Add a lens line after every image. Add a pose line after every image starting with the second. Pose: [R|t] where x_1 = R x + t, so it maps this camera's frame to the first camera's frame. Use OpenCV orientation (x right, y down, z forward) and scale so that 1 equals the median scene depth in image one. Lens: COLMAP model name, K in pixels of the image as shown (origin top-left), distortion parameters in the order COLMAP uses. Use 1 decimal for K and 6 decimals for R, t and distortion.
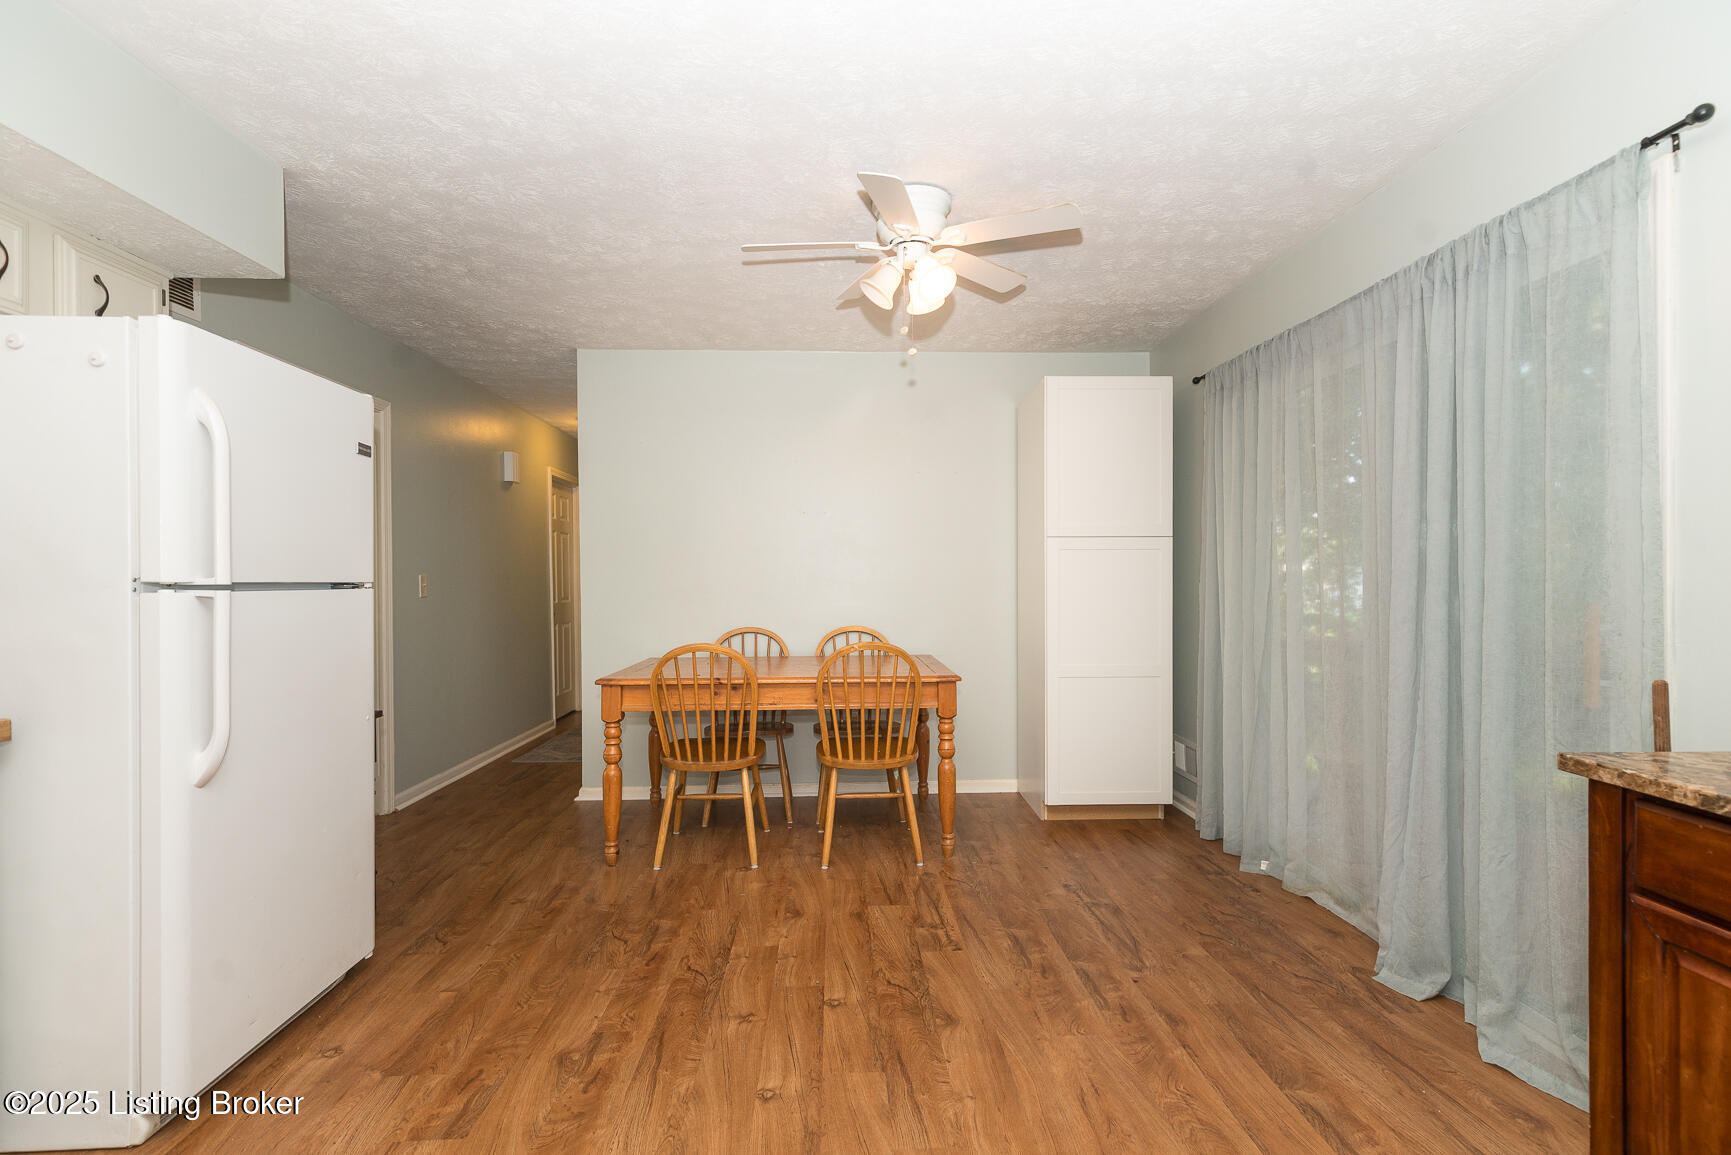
lens RADIAL K [[784.0, 0, 853.5], [0, 784.0, 584.8], [0, 0, 1]] dist [0.011283, -0.002466]
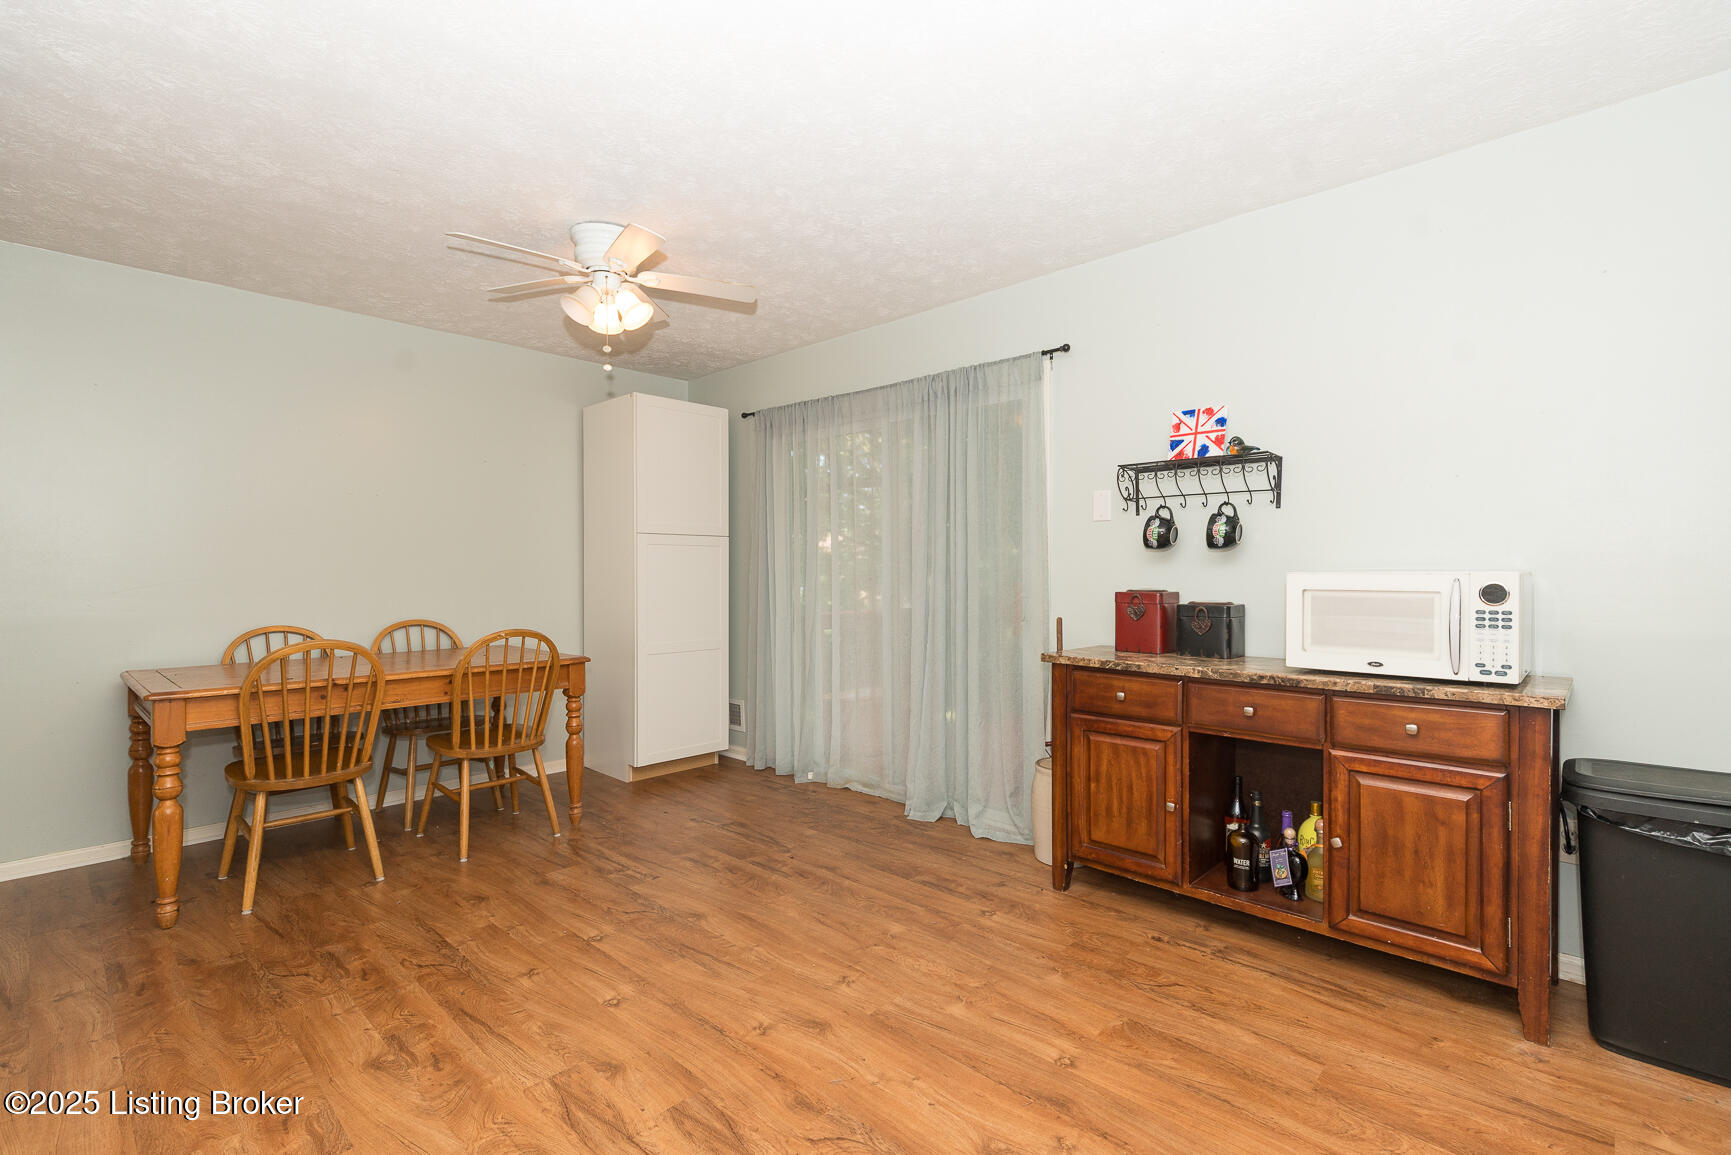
lens RADIAL K [[784.0, 0, 861.5], [0, 784.0, 576.9], [0, 0, 1]] dist [0.011283, -0.002466]
pose [[0.725950, -0.004631, 0.687732, -0.466768], [0.003939, 0.999989, 0.002575, 0.003079], [-0.687736, 0.000840, 0.725960, -0.087016]]
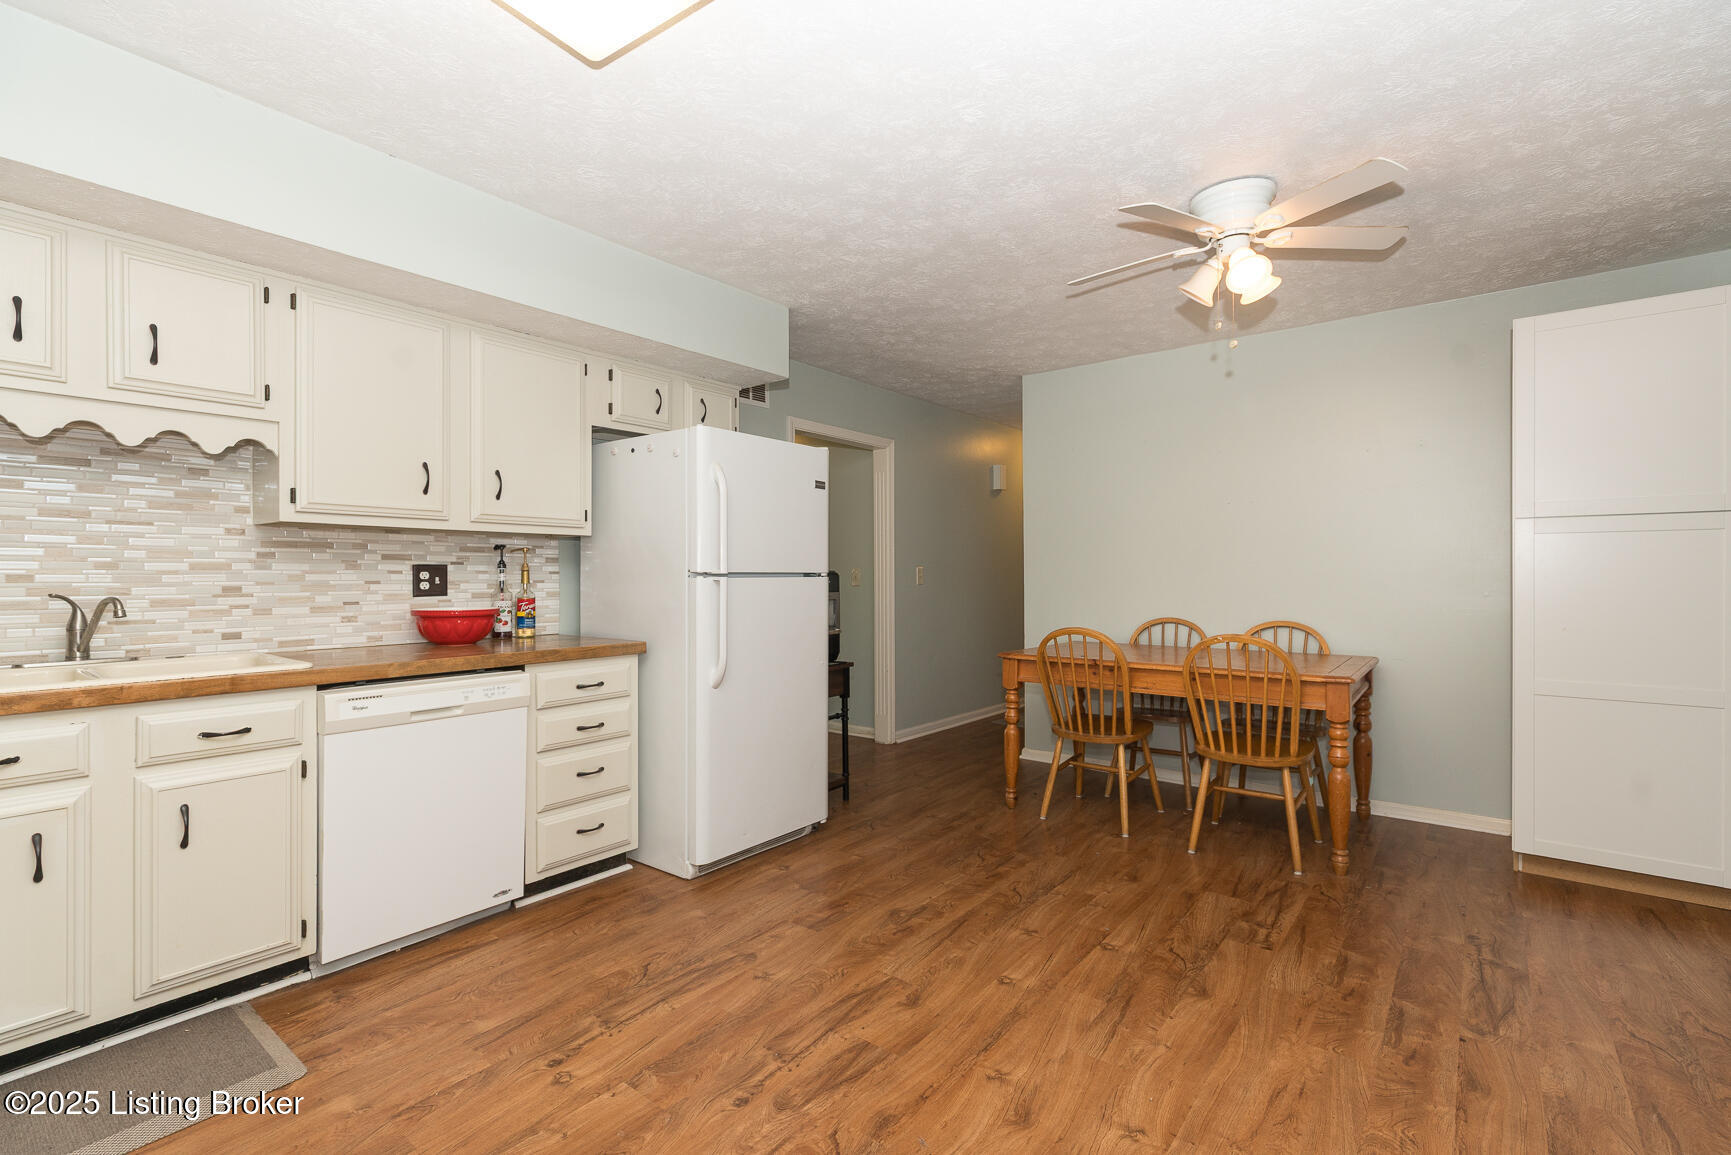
lens RADIAL K [[784.0, 0, 872.6], [0, 784.0, 578.5], [0, 0, 1]] dist [0.011283, -0.002466]
pose [[0.757308, 0.006625, -0.653024, 0.398138], [-0.005840, 0.999977, 0.003373, 0.002303], [0.653031, 0.001260, 0.757330, -0.065201]]
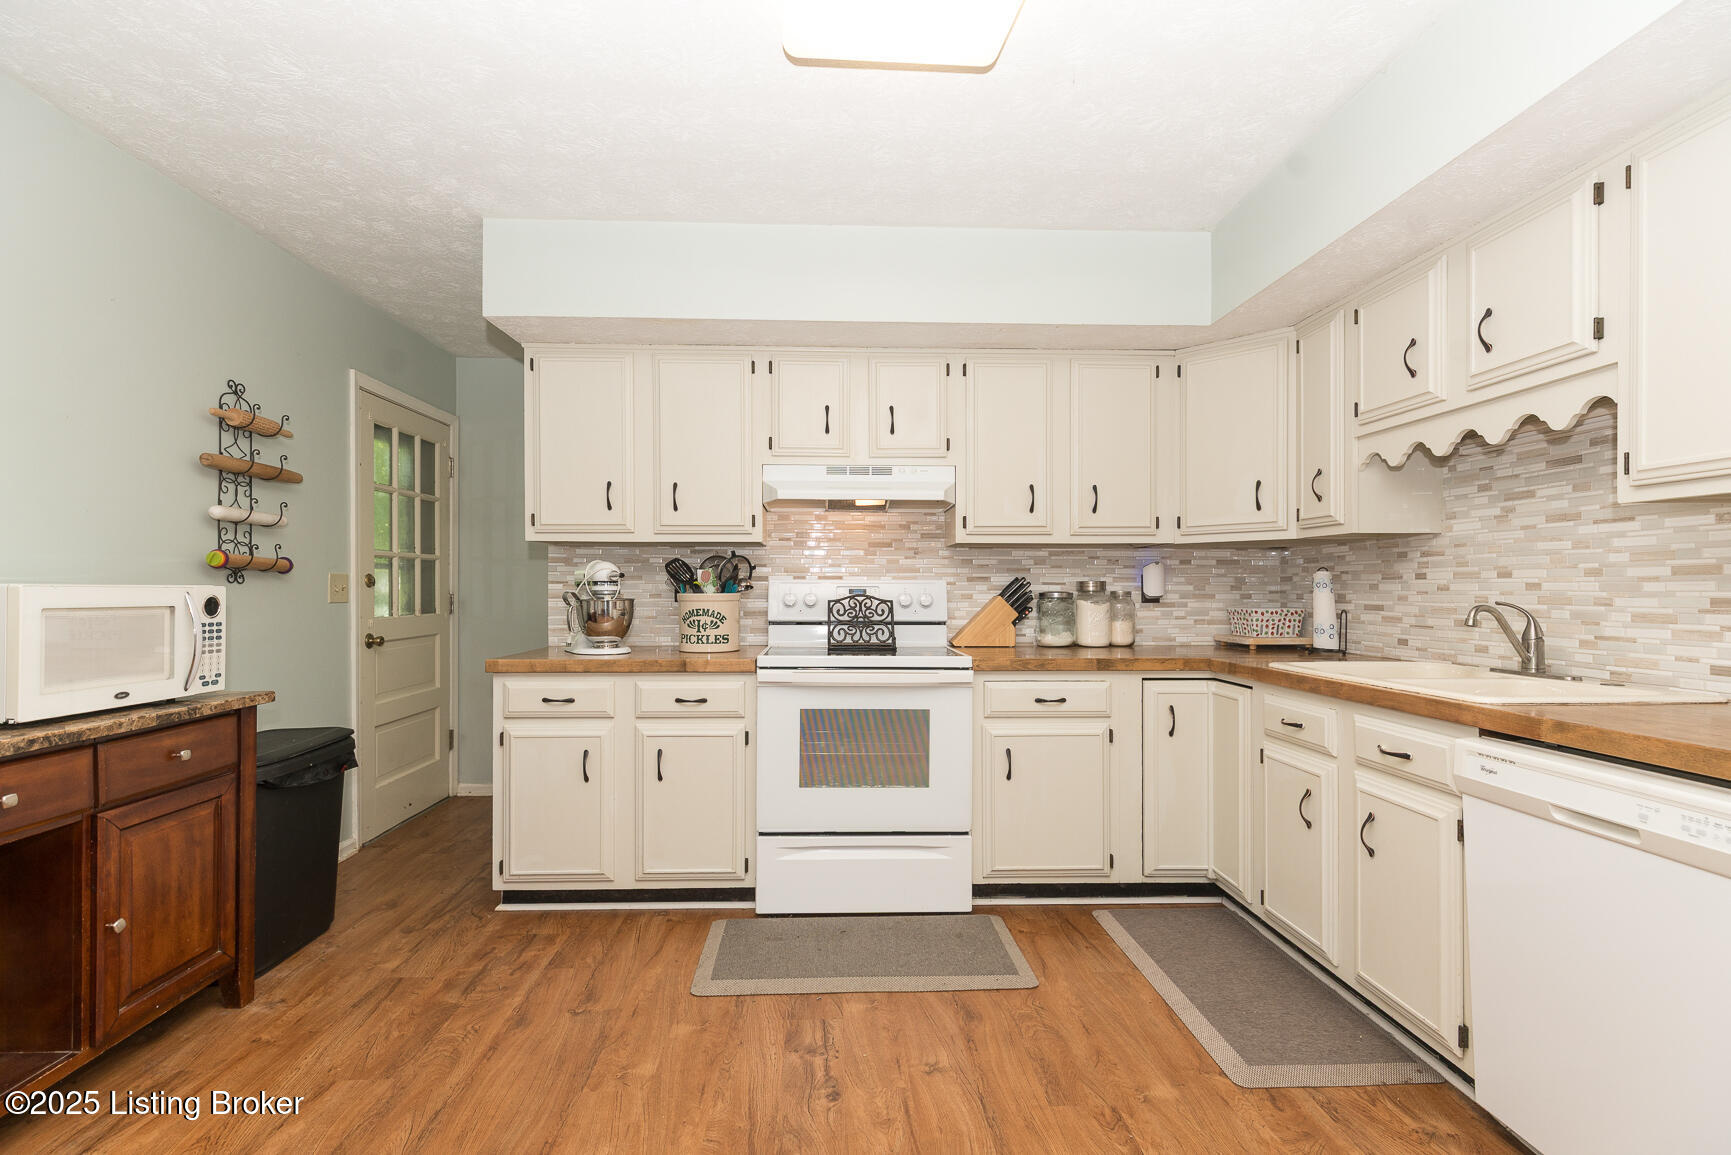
lens RADIAL K [[784.0, 0, 855.0], [0, 784.0, 583.5], [0, 0, 1]] dist [0.011283, -0.002466]
pose [[-0.999868, 0.004733, 0.015552, -0.139707], [0.004708, 0.999988, -0.001644, 0.005196], [-0.015559, -0.001571, -0.999878, 0.883768]]
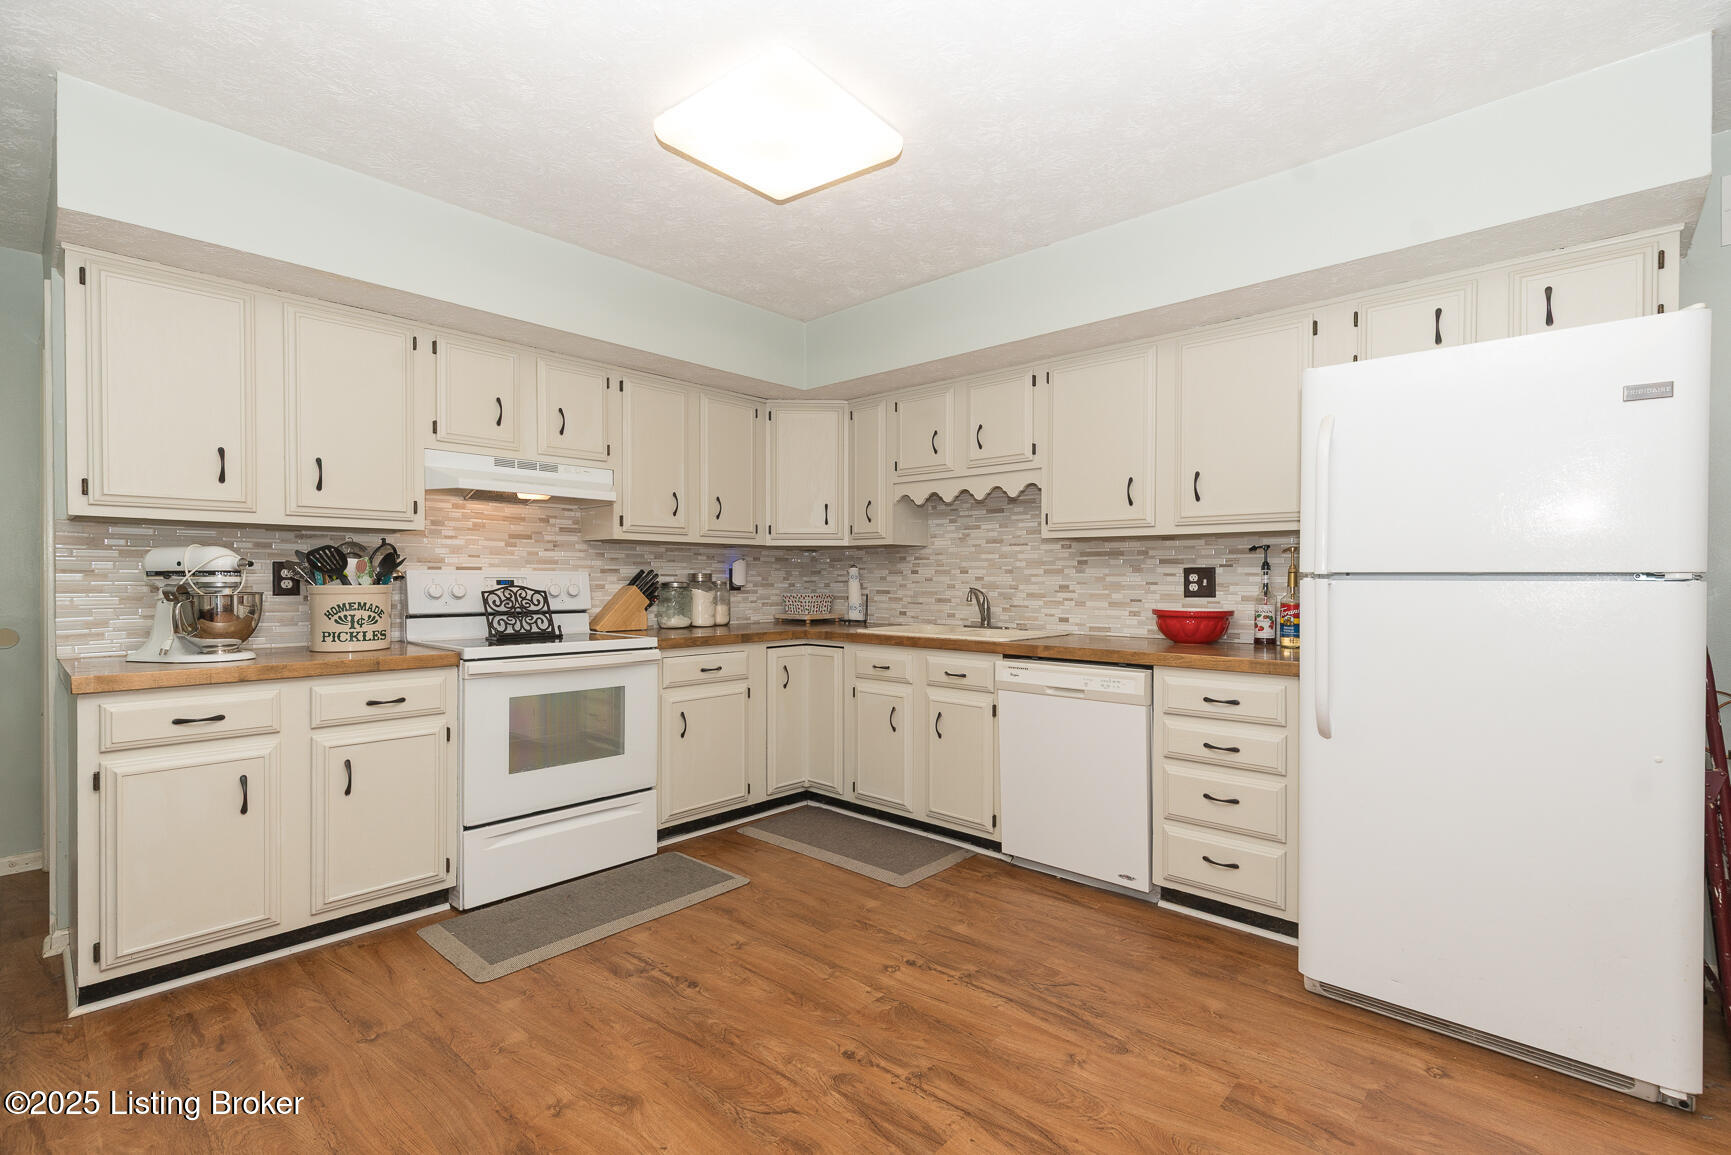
lens RADIAL K [[784.0, 0, 860.7], [0, 784.0, 573.8], [0, 0, 1]] dist [0.011283, -0.002466]
pose [[-0.713651, 0.000049, -0.700502, 0.387821], [-0.001907, 0.999996, 0.002012, -0.002003], [0.700499, 0.002772, -0.713648, 0.942386]]
